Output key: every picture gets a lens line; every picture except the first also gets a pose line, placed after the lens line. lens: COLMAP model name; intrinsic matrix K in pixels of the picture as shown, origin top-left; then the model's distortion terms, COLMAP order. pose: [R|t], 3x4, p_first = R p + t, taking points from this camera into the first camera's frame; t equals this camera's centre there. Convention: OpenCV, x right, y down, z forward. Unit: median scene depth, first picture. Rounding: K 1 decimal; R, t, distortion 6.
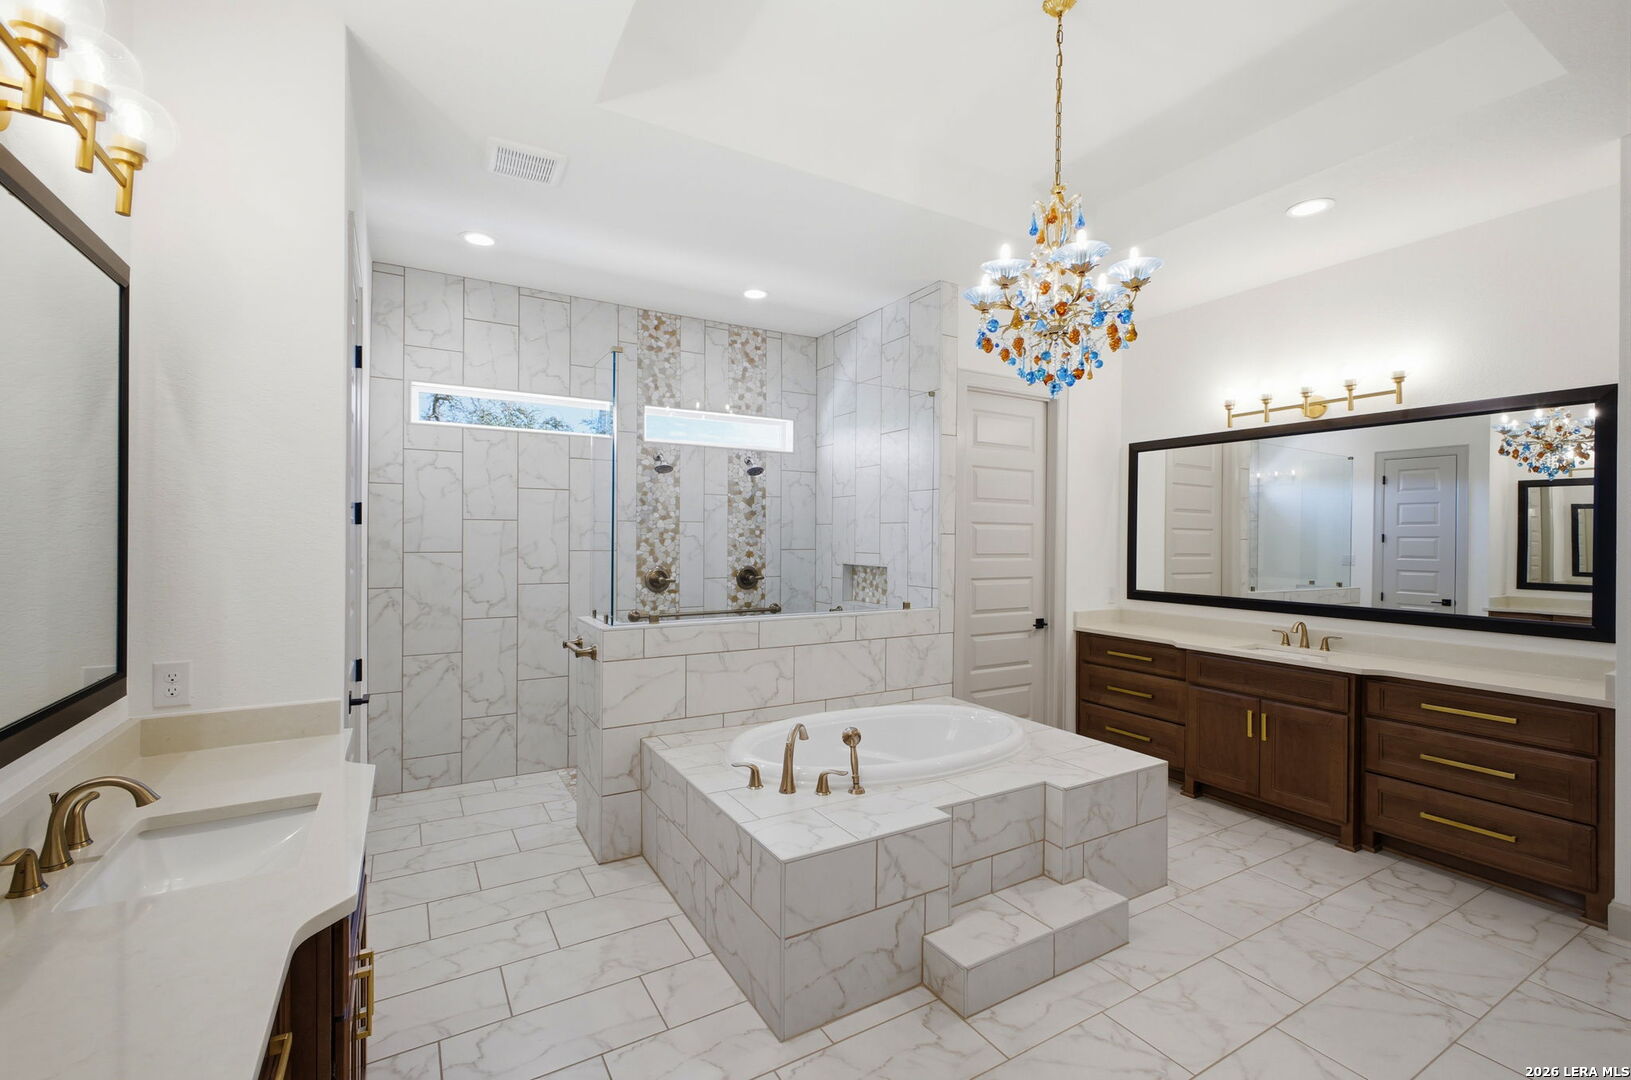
lens RADIAL K [[693.0, 0, 815.5], [0, 693.0, 540.0], [0, 0, 1]] dist [-0.002138, -0.000084]
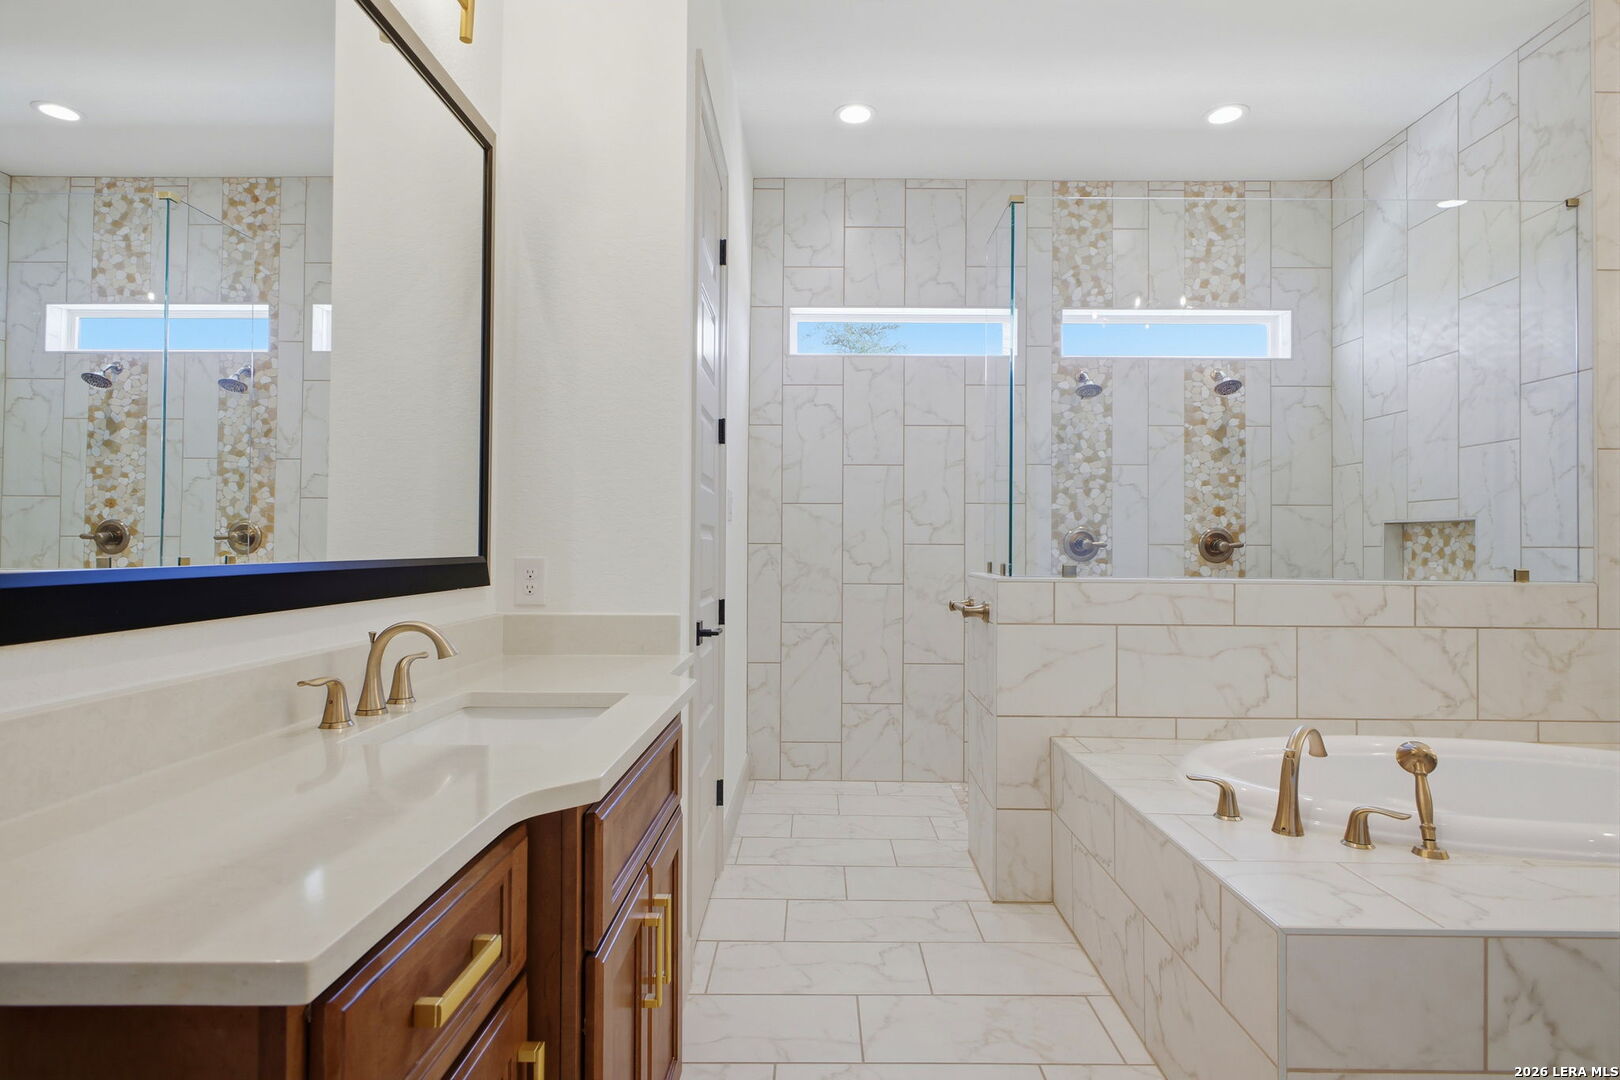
lens RADIAL K [[850.9, 0, 818.6], [0, 850.9, 537.2], [0, 0, 1]] dist [0.001210, 0.000464]
pose [[0.858874, -0.007376, -0.512134, -0.006429], [-0.002192, 0.999834, -0.018076, 0.077247], [0.512182, 0.016647, 0.858715, 0.099501]]
